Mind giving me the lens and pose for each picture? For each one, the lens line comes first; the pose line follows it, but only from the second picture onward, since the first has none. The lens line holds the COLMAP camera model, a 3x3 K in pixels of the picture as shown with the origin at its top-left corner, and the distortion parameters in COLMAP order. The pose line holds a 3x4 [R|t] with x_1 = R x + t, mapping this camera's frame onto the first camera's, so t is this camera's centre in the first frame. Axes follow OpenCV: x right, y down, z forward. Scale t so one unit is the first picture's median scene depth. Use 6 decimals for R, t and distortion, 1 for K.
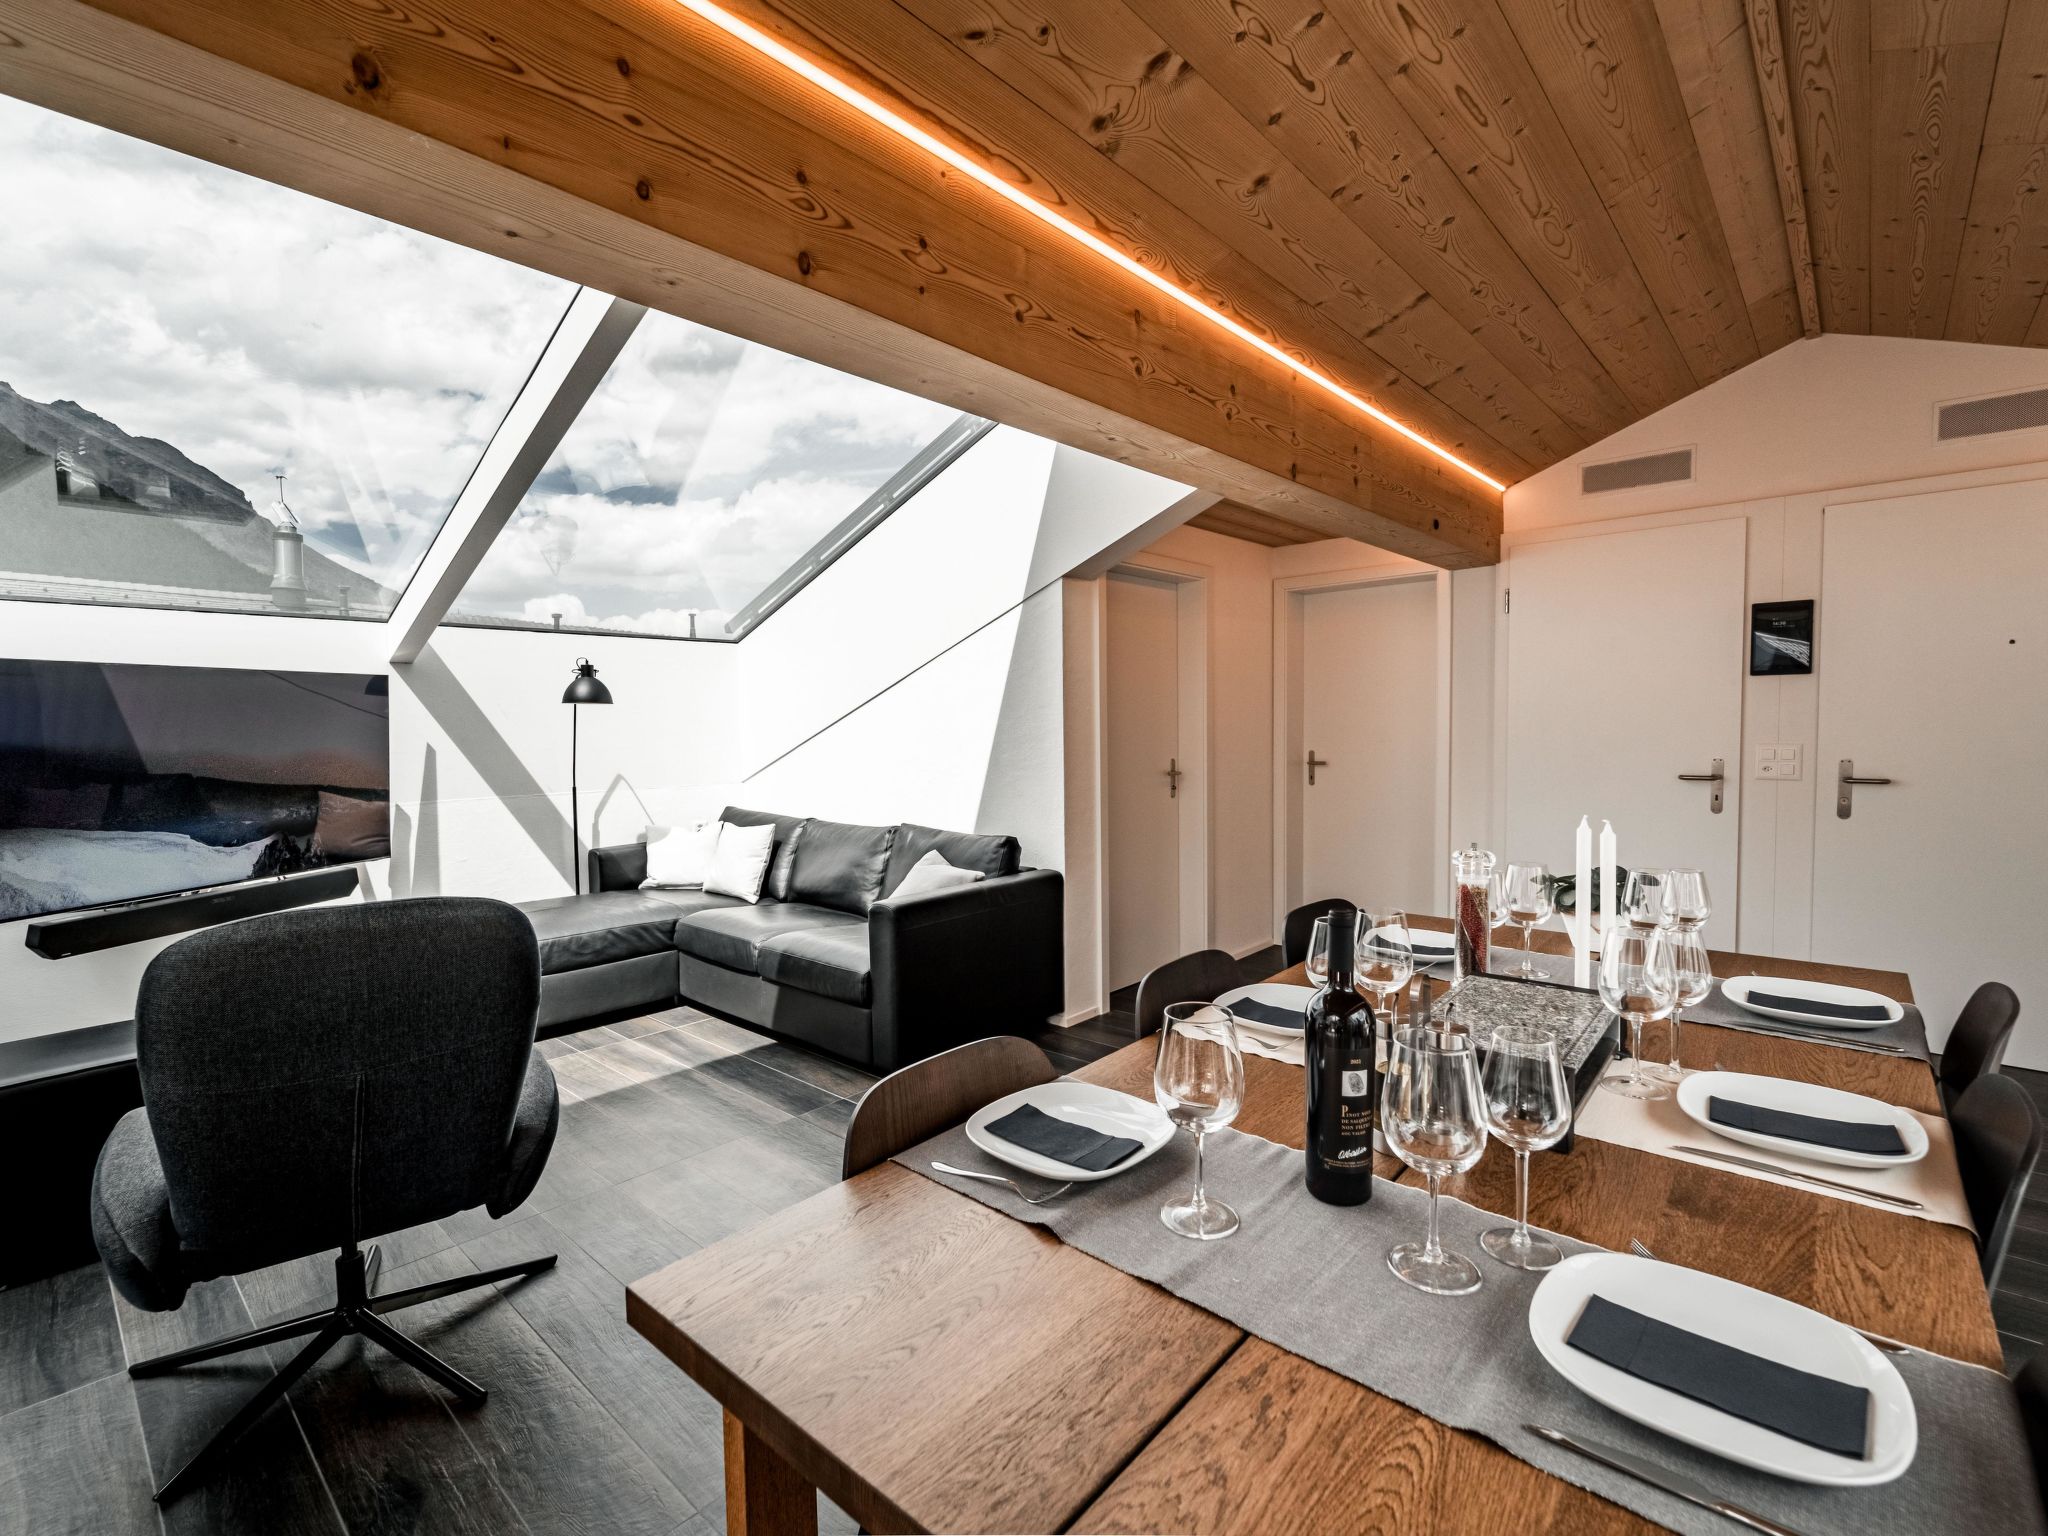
lens RADIAL K [[951.6, 0, 1024.0], [0, 951.6, 768.0], [0, 0, 1]] dist [-0.003422, -0.000367]
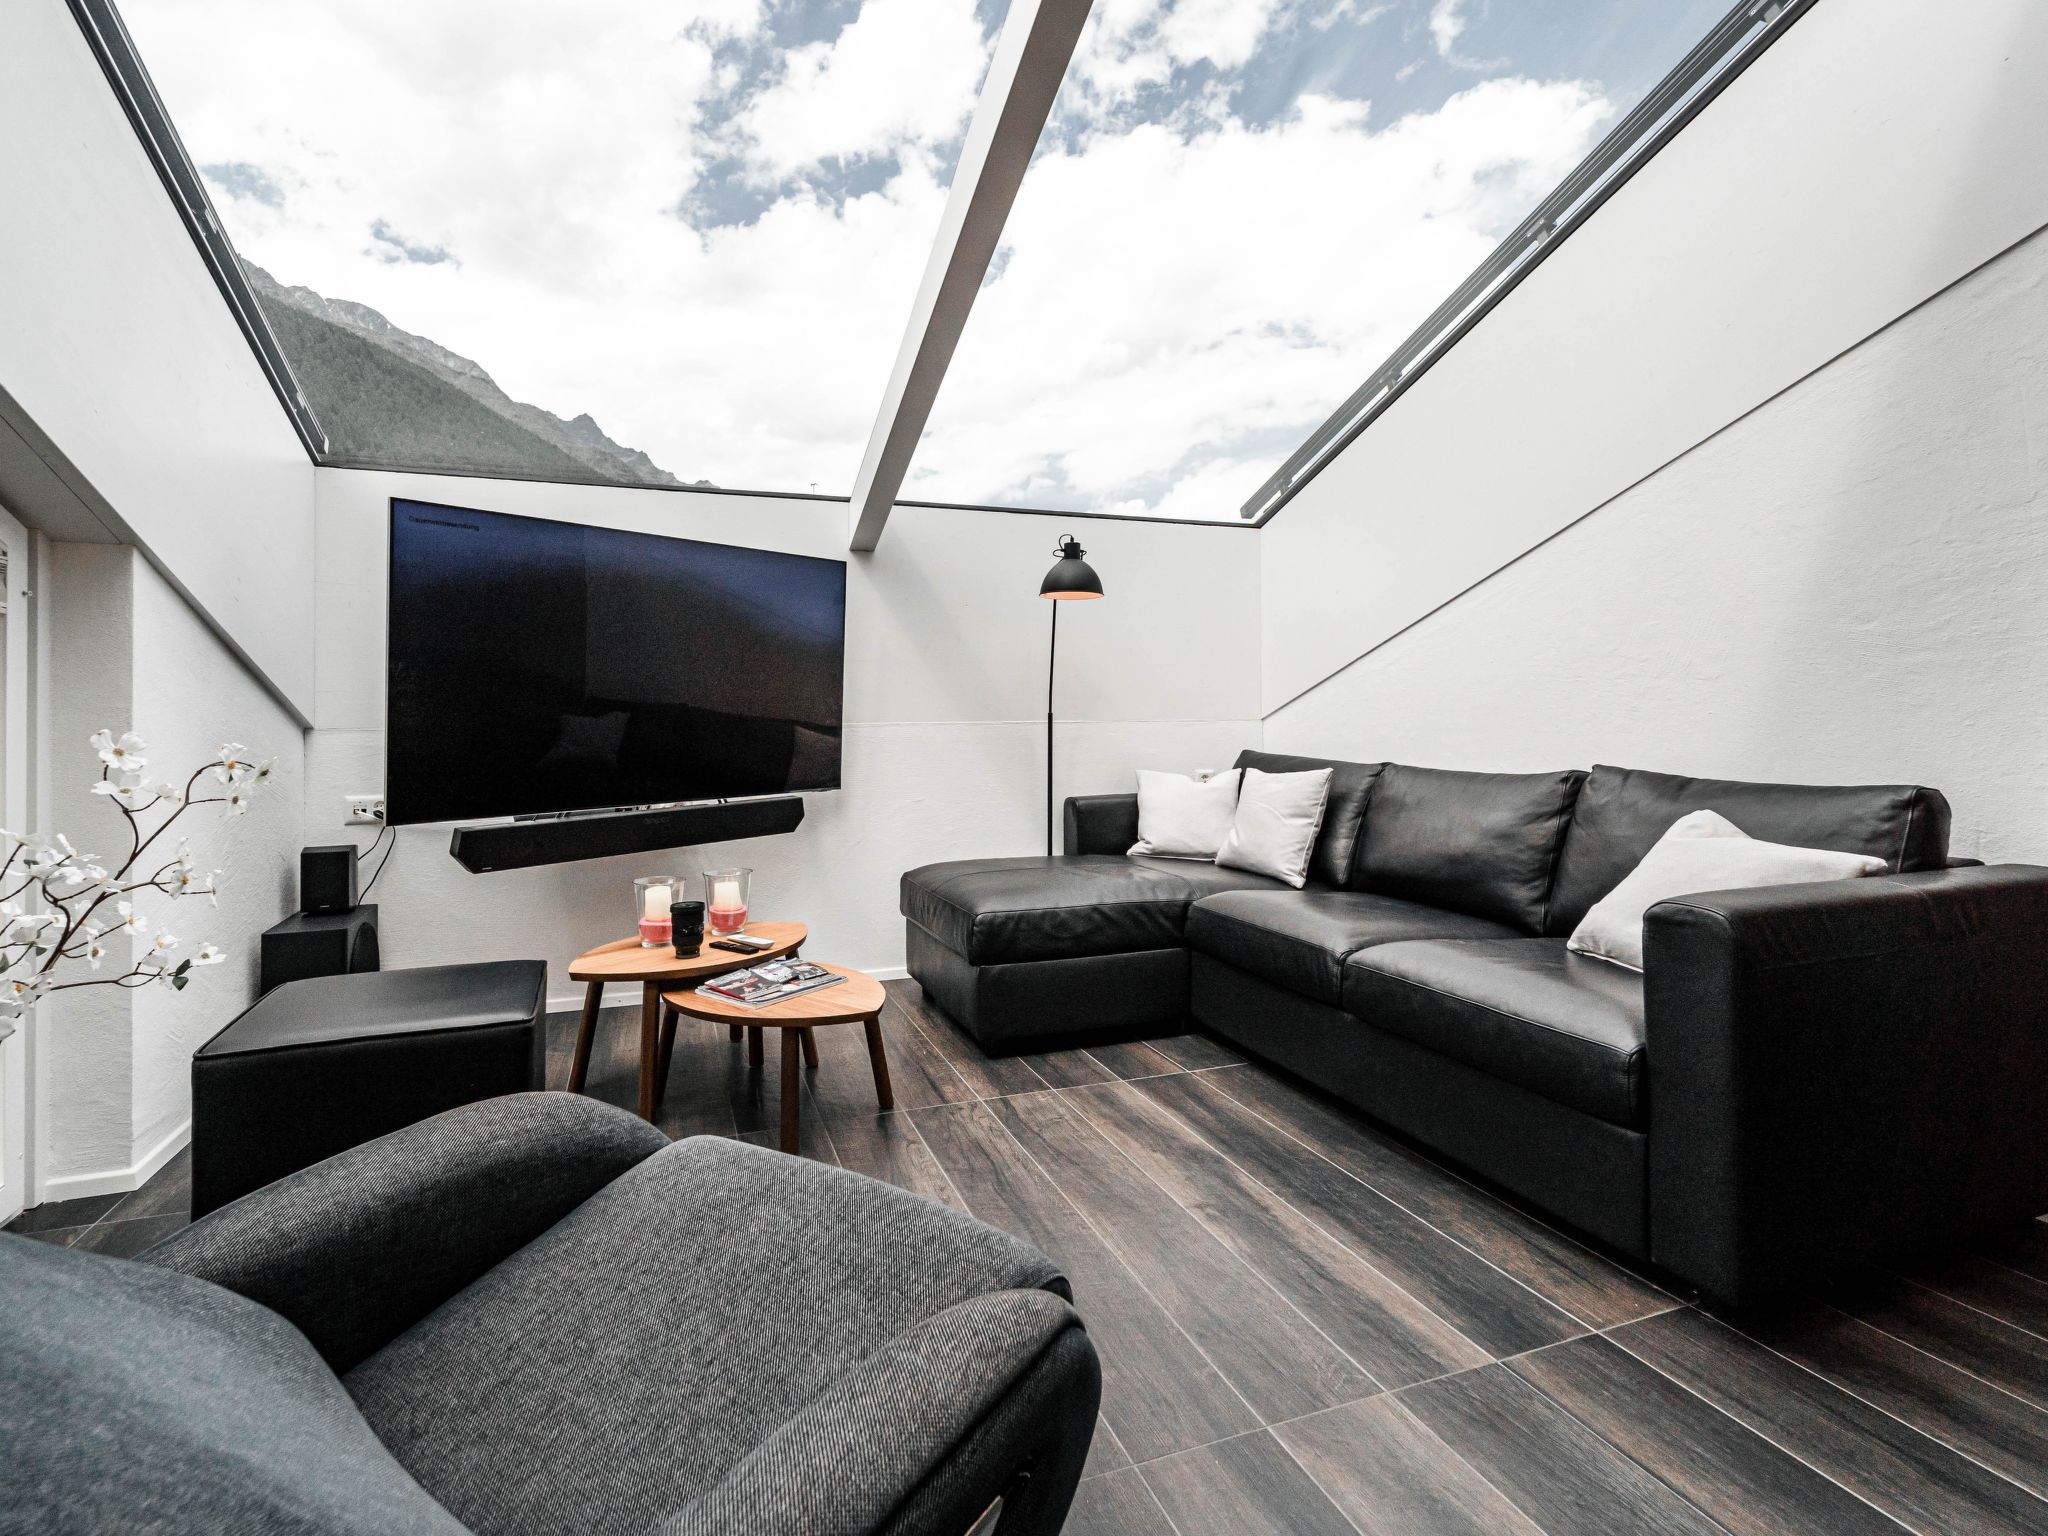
lens RADIAL K [[960.6, 0, 1012.7], [0, 960.6, 722.4], [0, 0, 1]] dist [-0.000332, -0.000251]
pose [[0.893328, 0.012507, -0.449232, -0.182038], [-0.032465, 0.998797, -0.036752, 0.065885], [0.448232, 0.047415, 0.892659, 0.353994]]
